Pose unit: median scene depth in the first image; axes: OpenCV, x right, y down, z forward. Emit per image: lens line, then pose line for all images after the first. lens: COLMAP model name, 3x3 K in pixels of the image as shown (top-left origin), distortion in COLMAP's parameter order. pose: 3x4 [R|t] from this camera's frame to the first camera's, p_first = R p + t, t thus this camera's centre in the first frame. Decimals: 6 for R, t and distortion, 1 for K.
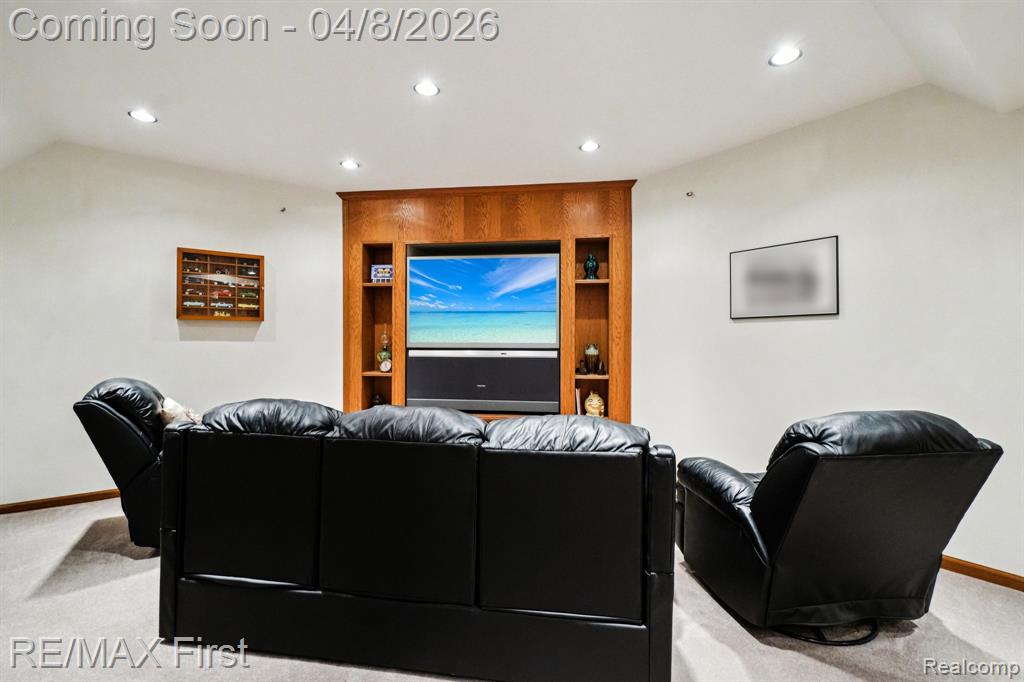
lens RADIAL K [[460.2, 0, 517.4], [0, 460.2, 324.4], [0, 0, 1]] dist [-0.014341, 0.000037]
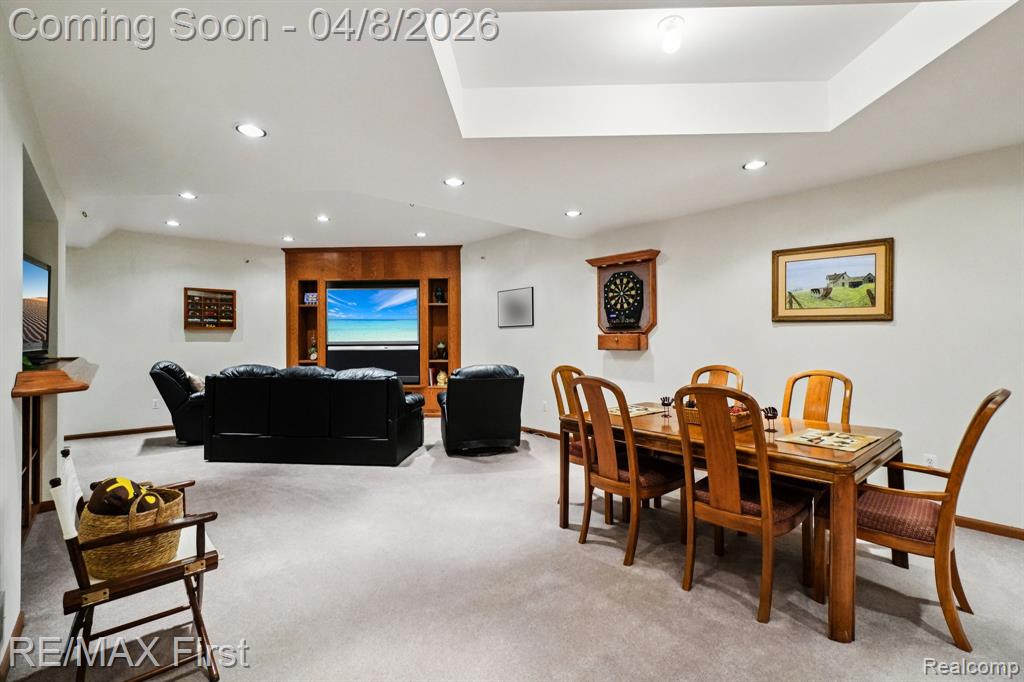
lens RADIAL K [[460.2, 0, 517.4], [0, 460.2, 324.4], [0, 0, 1]] dist [-0.014341, 0.000037]
pose [[0.996554, -0.006704, 0.082679, 0.311866], [0.006511, 0.999975, 0.002605, -0.022097], [-0.082695, -0.002057, 0.996573, -0.704693]]
